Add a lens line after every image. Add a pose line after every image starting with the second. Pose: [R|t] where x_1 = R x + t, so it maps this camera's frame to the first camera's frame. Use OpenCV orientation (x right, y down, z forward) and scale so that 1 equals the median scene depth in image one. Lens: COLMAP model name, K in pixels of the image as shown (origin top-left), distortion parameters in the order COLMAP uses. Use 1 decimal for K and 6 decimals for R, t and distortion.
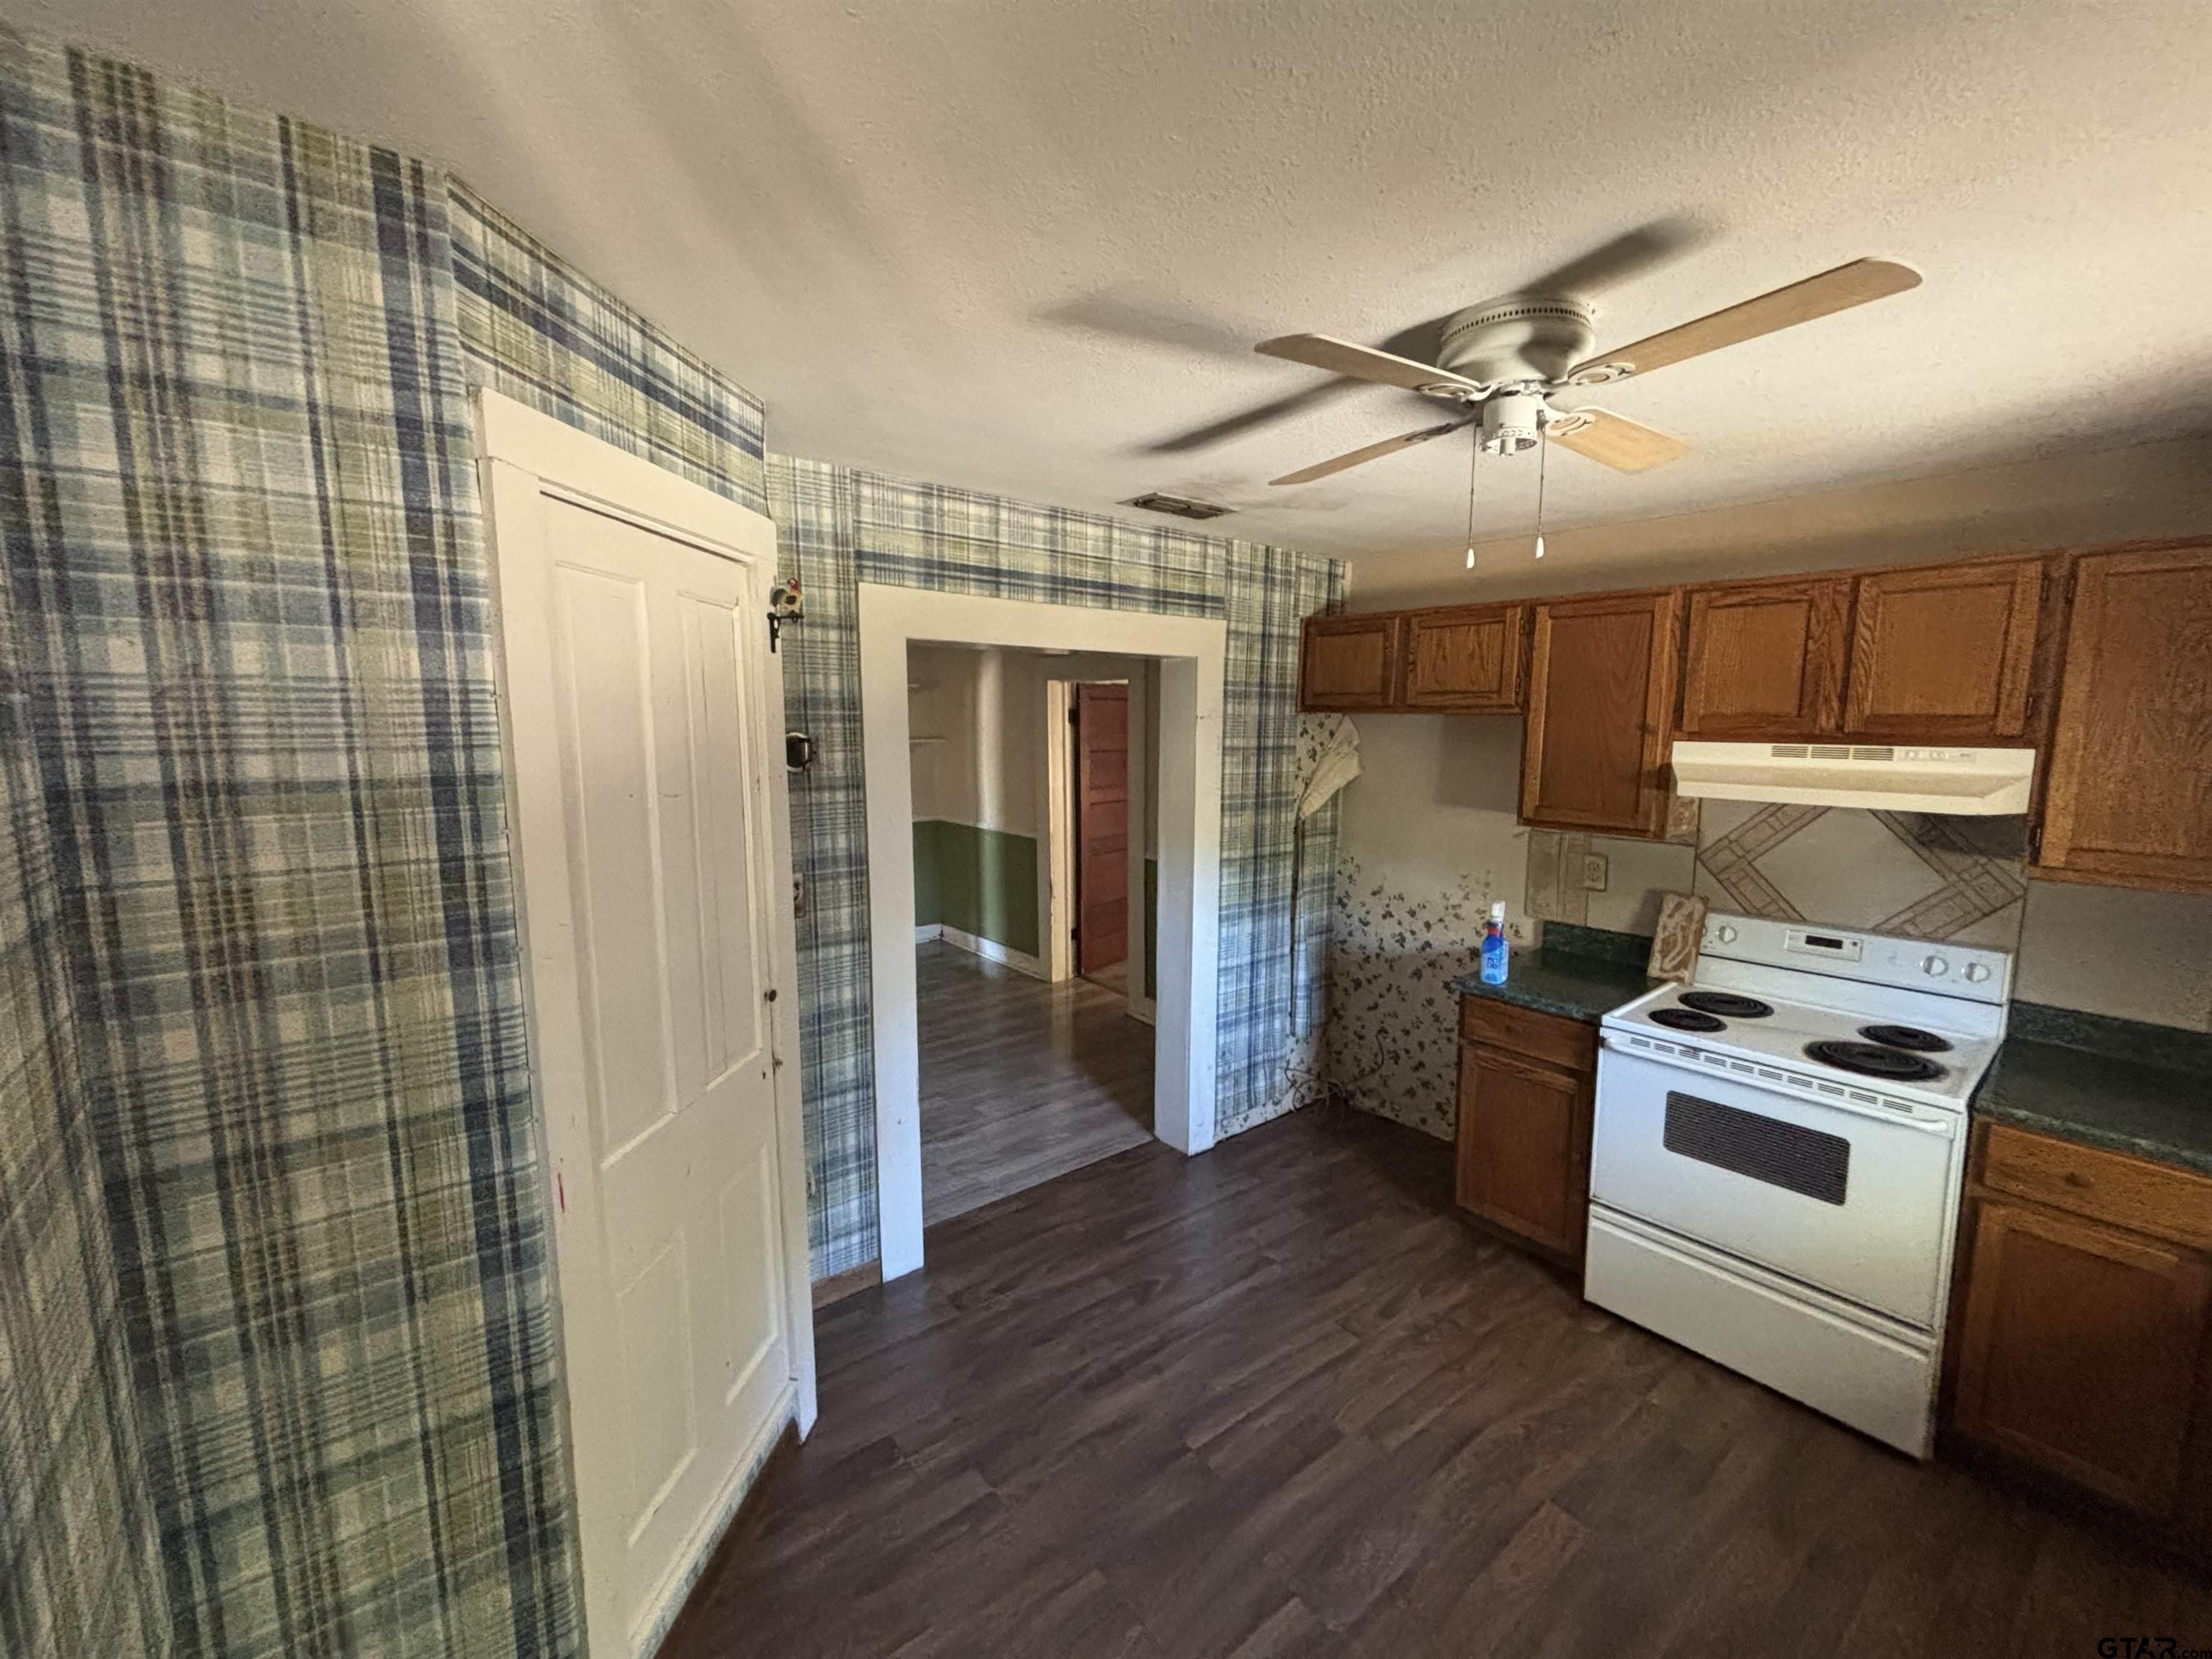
lens RADIAL K [[888.0, 0, 1106.0], [0, 888.0, 829.5], [0, 0, 1]] dist [-0.000713, 0.010028]
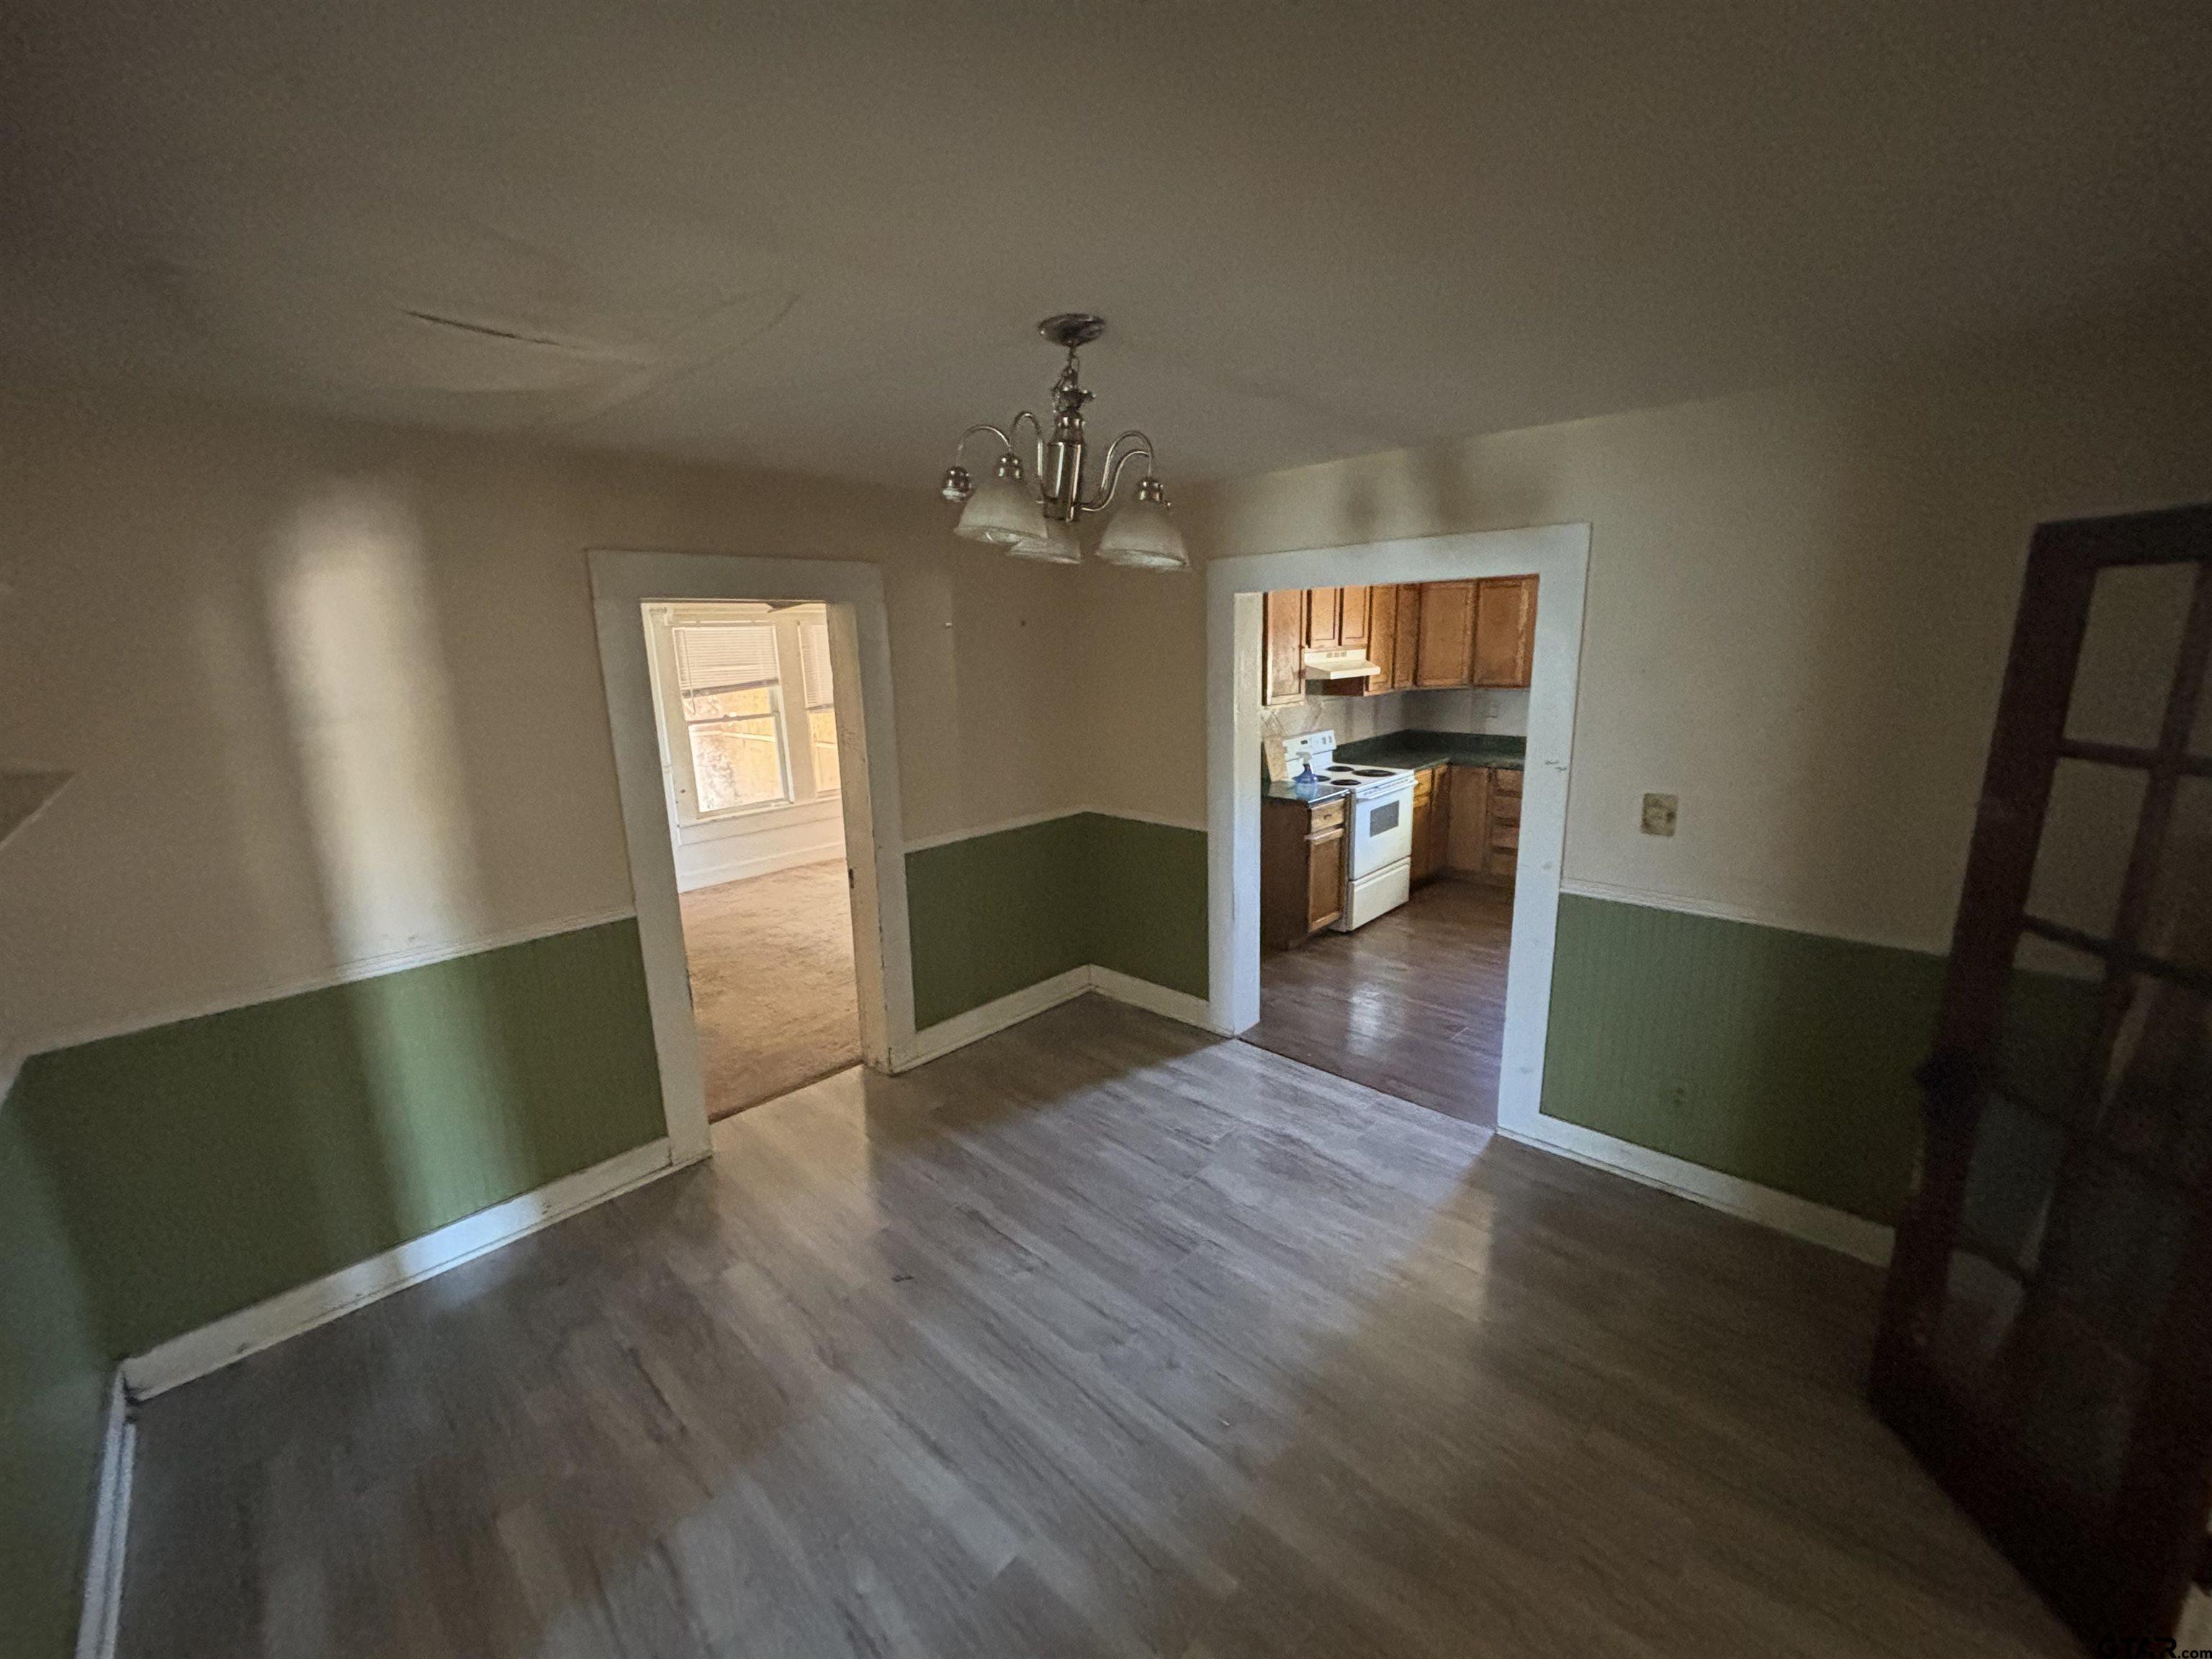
lens RADIAL K [[888.0, 0, 1106.0], [0, 888.0, 829.5], [0, 0, 1]] dist [-0.000713, 0.010028]
pose [[-0.138301, -0.209882, 0.967896, -1.202099], [0.149682, 0.961632, 0.229911, -0.226746], [-0.979014, 0.176674, -0.101579, 1.607811]]
